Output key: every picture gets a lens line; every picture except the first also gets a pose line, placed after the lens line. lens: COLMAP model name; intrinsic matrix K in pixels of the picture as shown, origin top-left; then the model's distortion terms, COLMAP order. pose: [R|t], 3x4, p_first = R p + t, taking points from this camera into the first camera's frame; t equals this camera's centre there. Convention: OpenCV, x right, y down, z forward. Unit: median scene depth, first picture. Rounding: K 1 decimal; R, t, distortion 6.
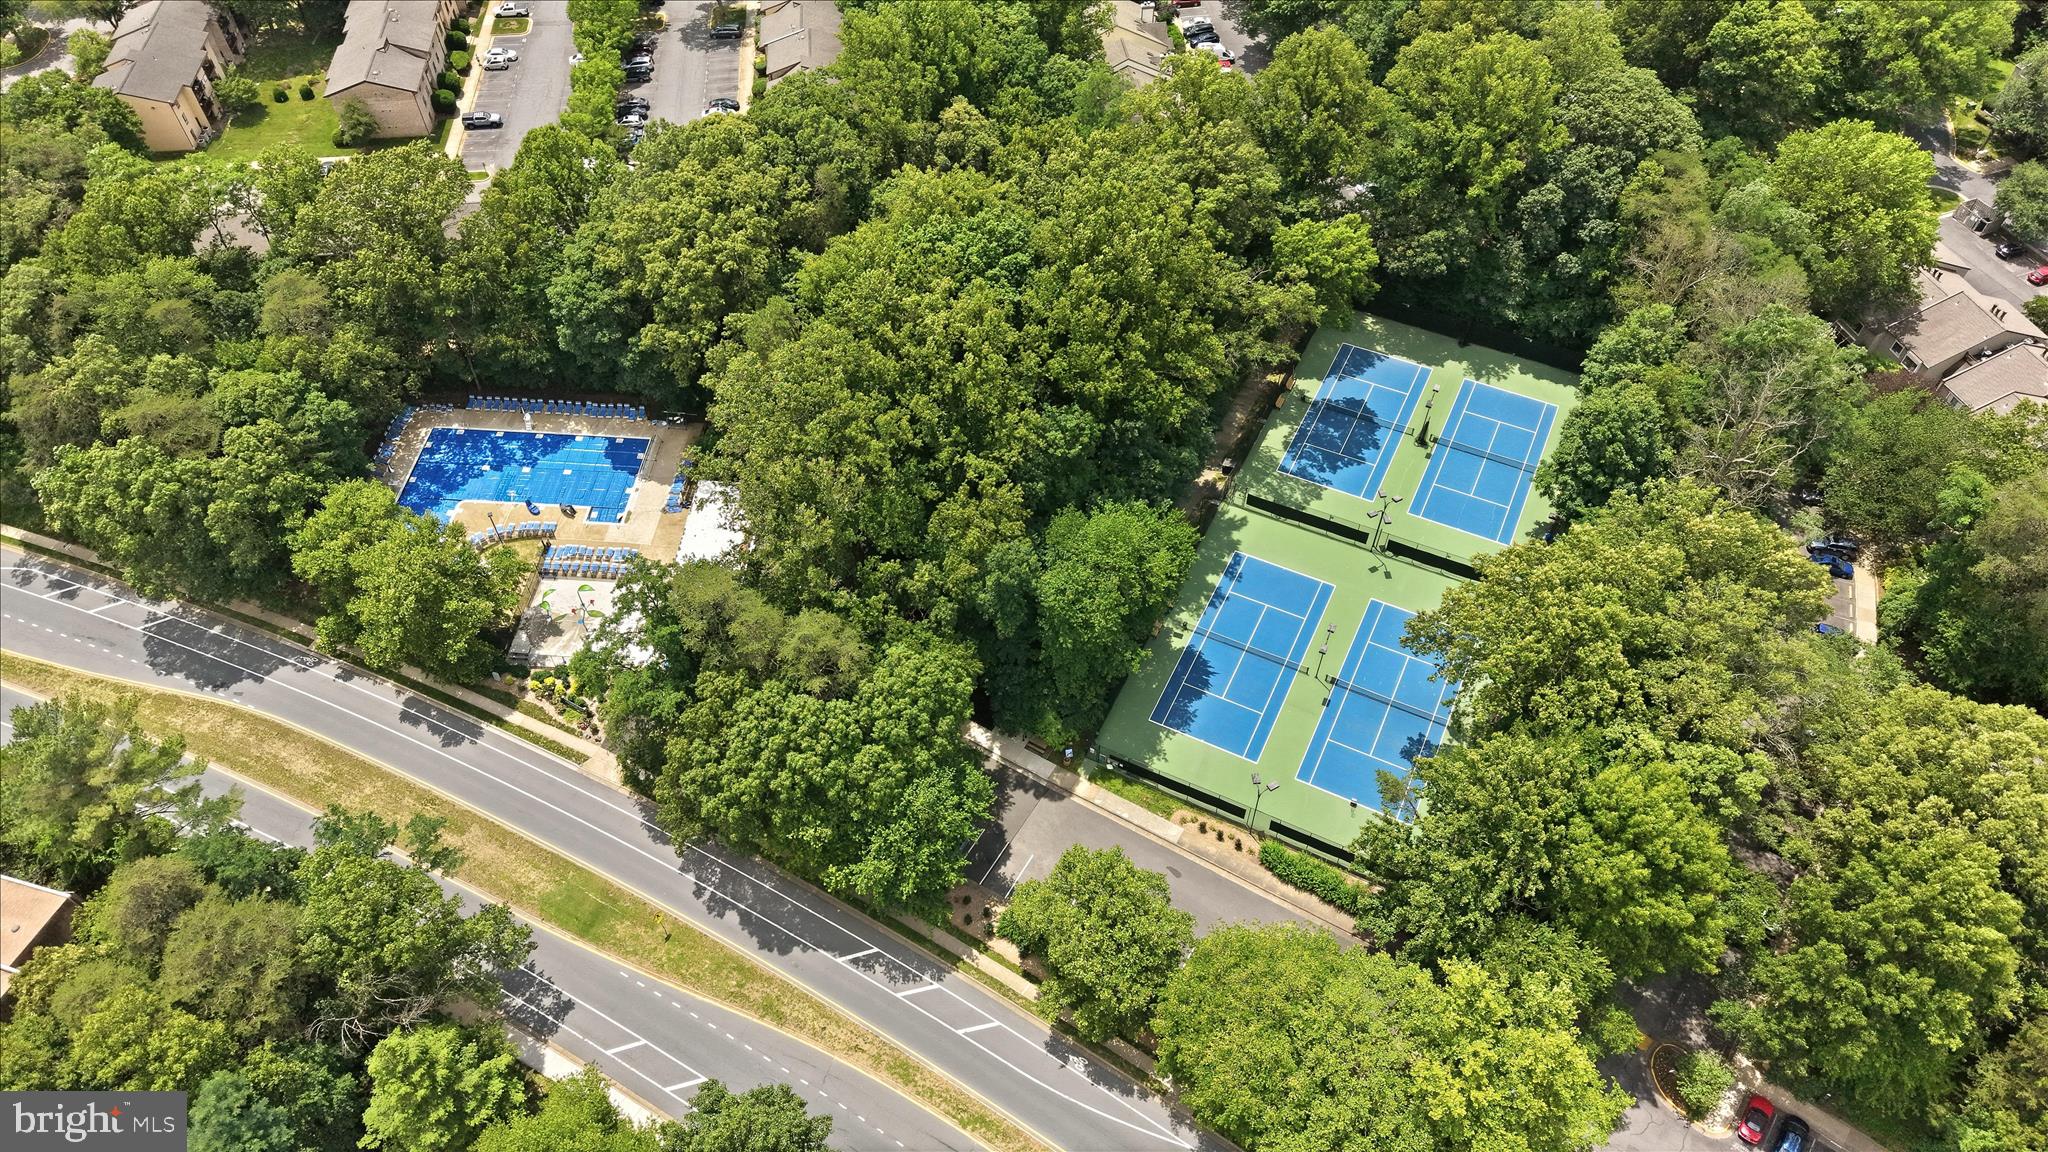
lens RADIAL K [[1375.6, 0, 1024.0], [0, 1375.6, 576.0], [0, 0, 1]] dist [0.000827, 0.001128]
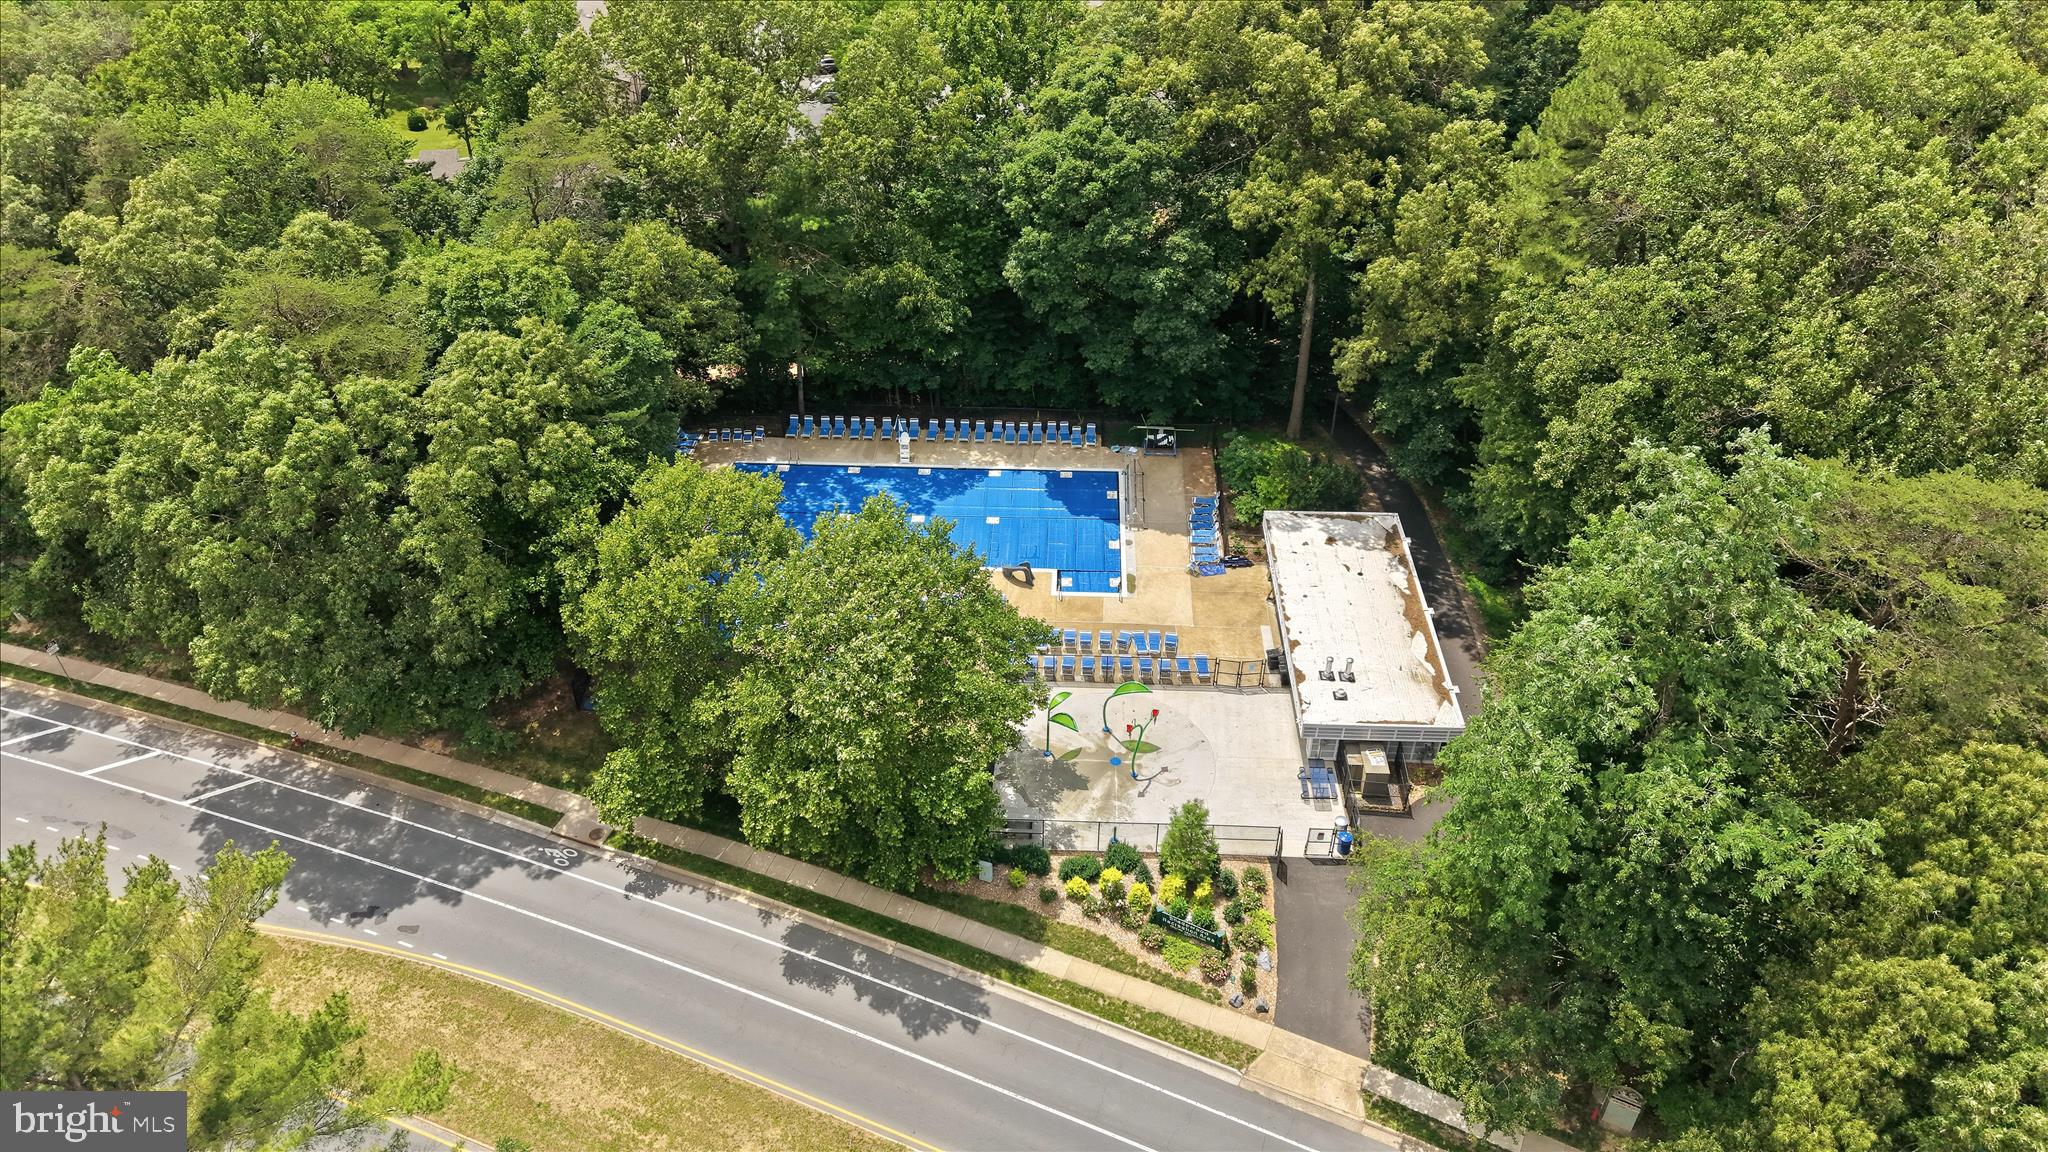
lens RADIAL K [[1314.4, 0, 1024.0], [0, 1314.4, 576.0], [0, 0, 1]] dist [0.007598, -0.000742]
pose [[0.999260, -0.019979, 0.032876, -0.380536], [0.026823, 0.974426, -0.223101, 0.074354], [-0.027577, 0.223817, 0.974241, 0.548077]]
